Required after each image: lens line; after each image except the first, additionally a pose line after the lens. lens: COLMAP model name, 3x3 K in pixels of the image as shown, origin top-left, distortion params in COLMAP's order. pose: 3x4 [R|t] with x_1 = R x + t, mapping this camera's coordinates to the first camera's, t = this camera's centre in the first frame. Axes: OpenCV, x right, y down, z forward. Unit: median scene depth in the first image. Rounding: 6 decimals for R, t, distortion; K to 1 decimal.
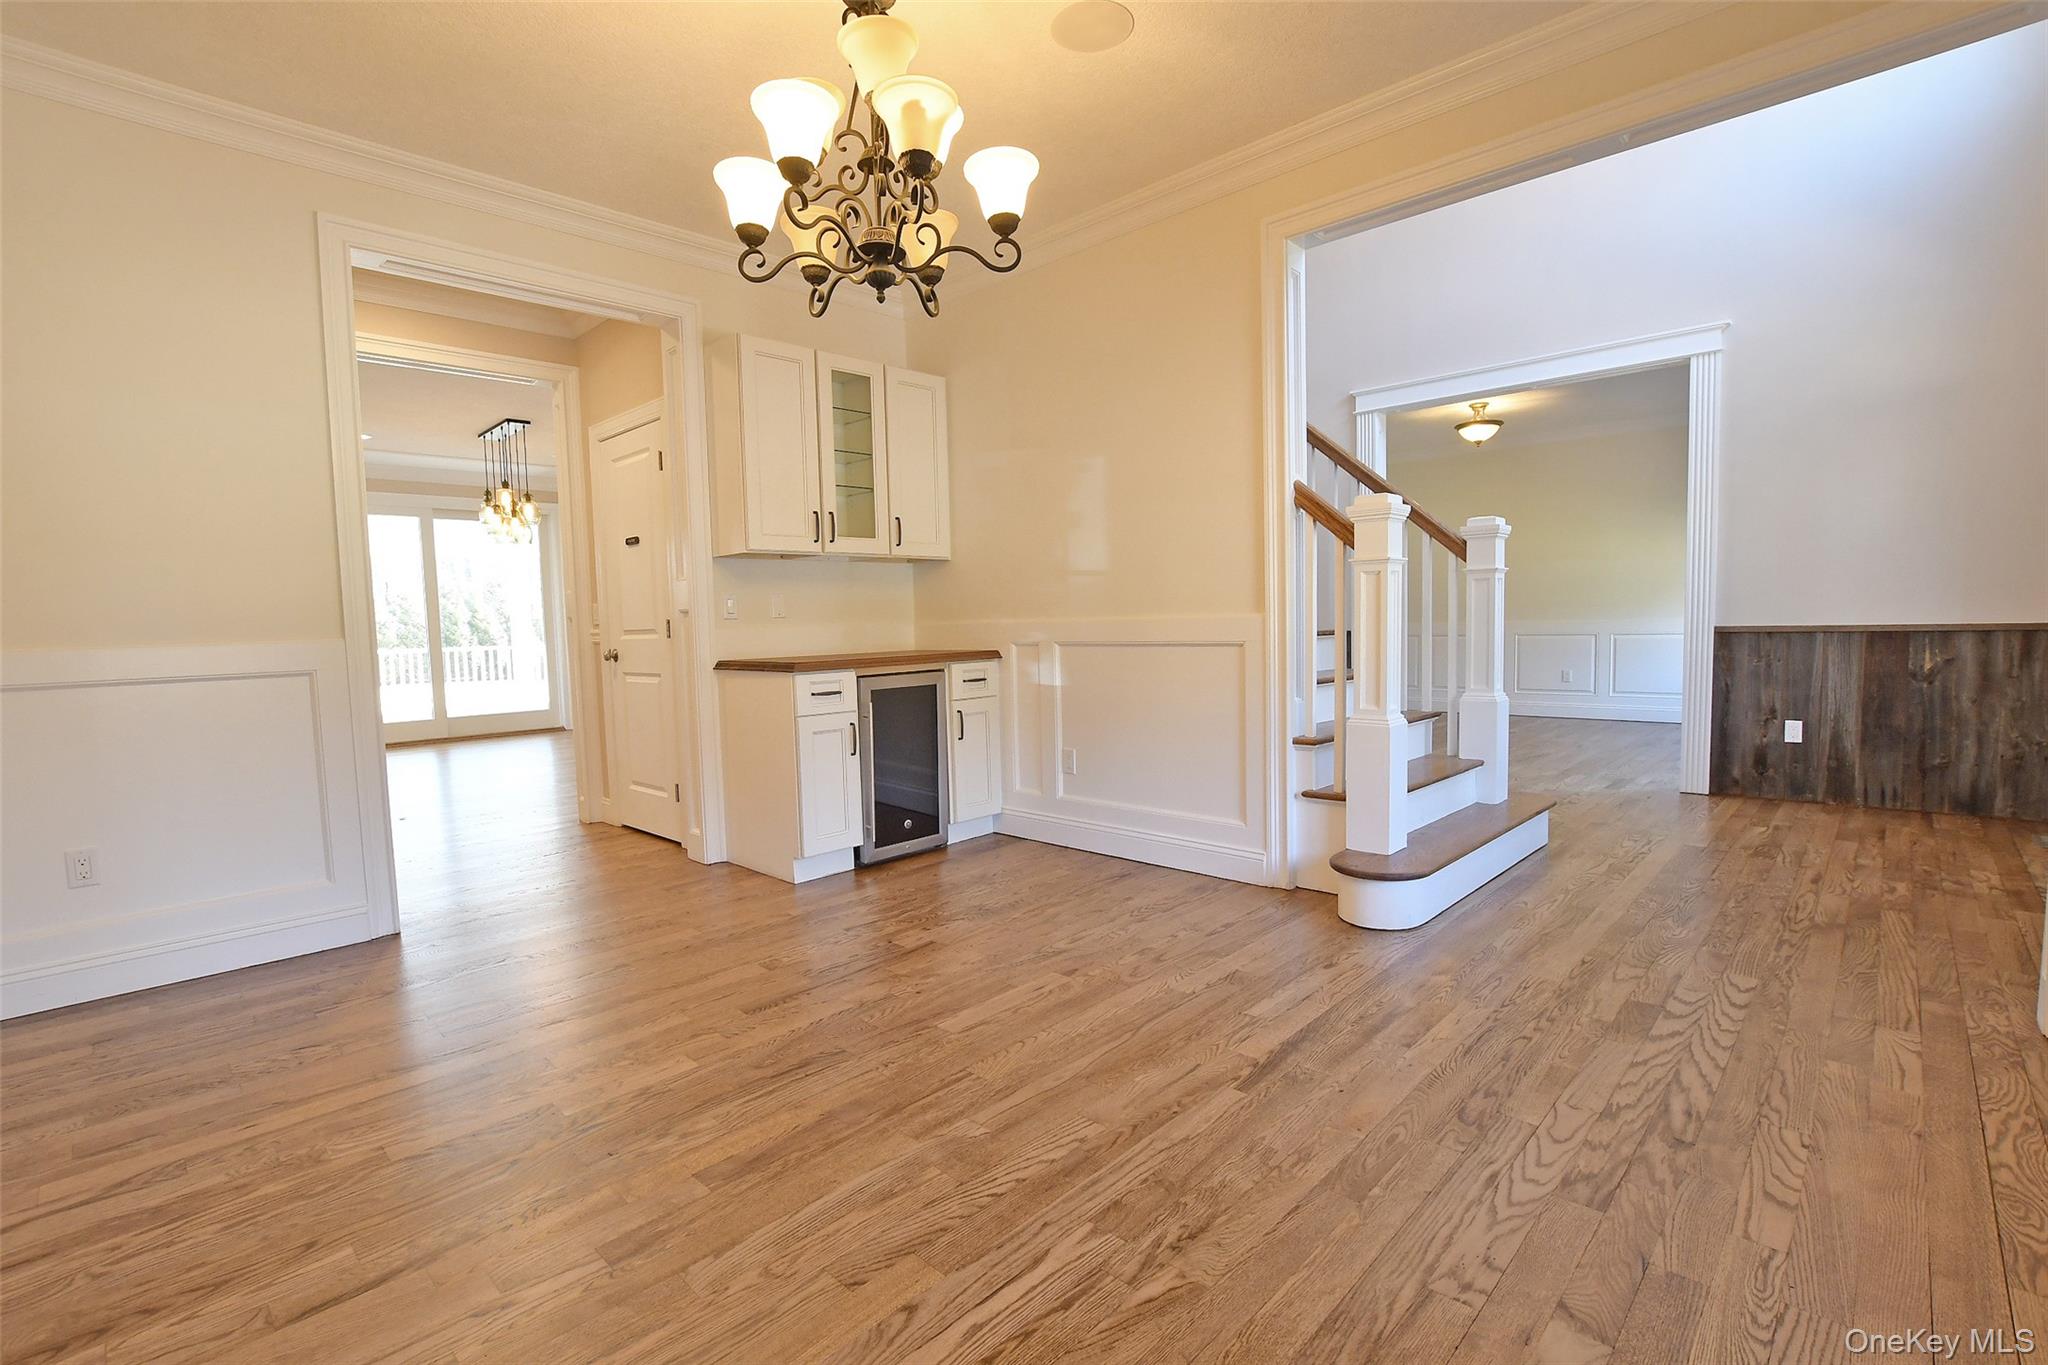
lens RADIAL K [[925.3, 0, 1034.7], [0, 925.3, 692.3], [0, 0, 1]] dist [-0.025825, 0.000952]
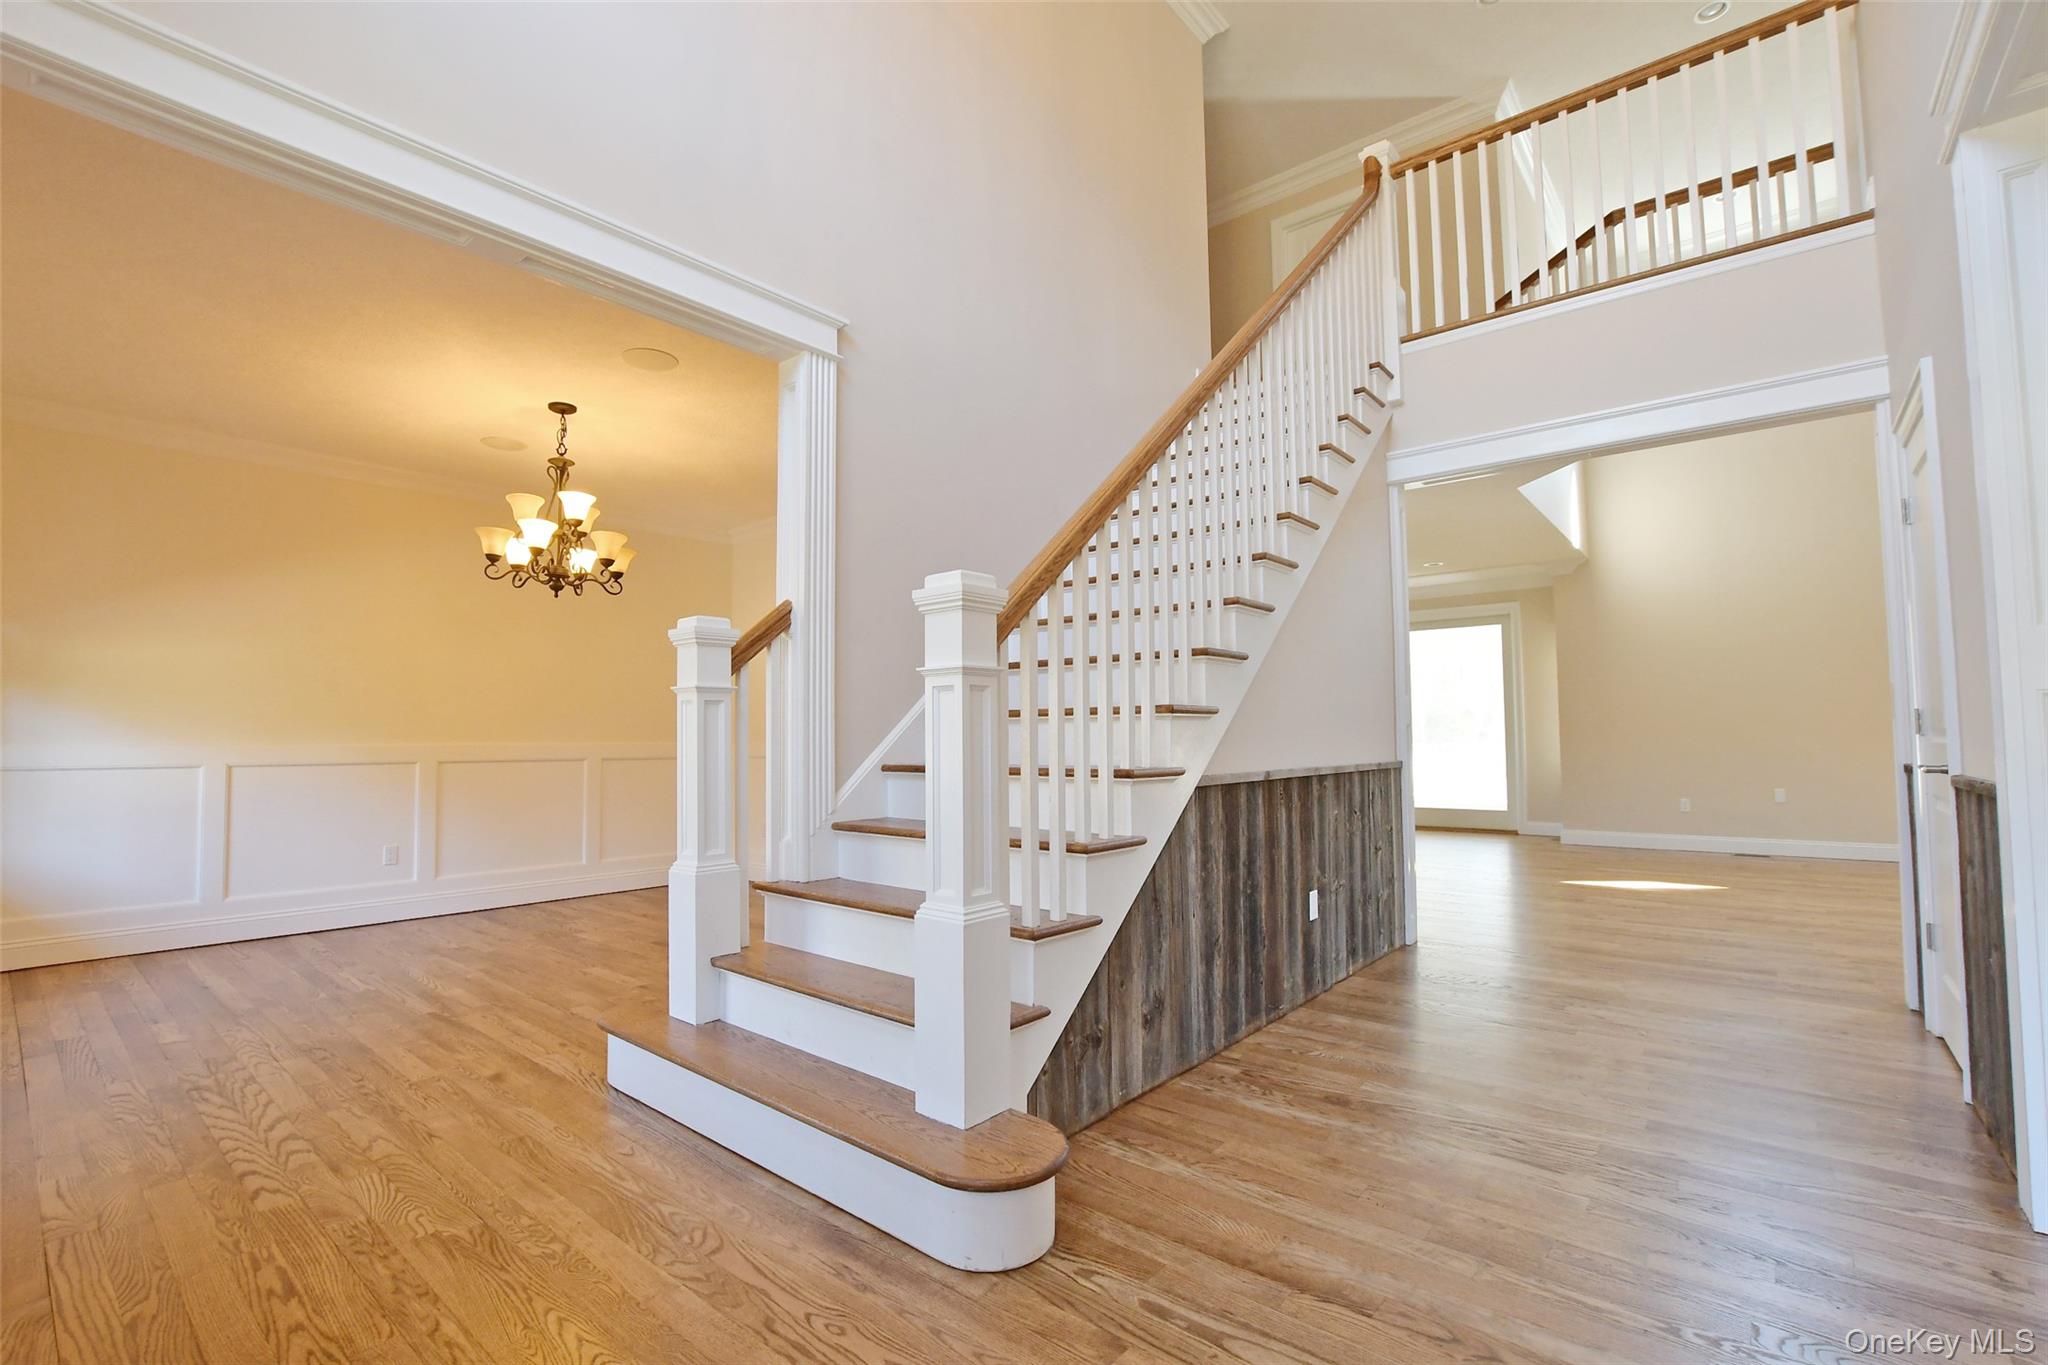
lens RADIAL K [[925.3, 0, 1035.2], [0, 925.3, 685.0], [0, 0, 1]] dist [-0.025825, 0.000952]
pose [[0.052286, -0.038078, -0.997906, 1.738344], [-0.062700, 0.997176, -0.041336, -0.174135], [0.996662, 0.064730, 0.049751, 1.702444]]
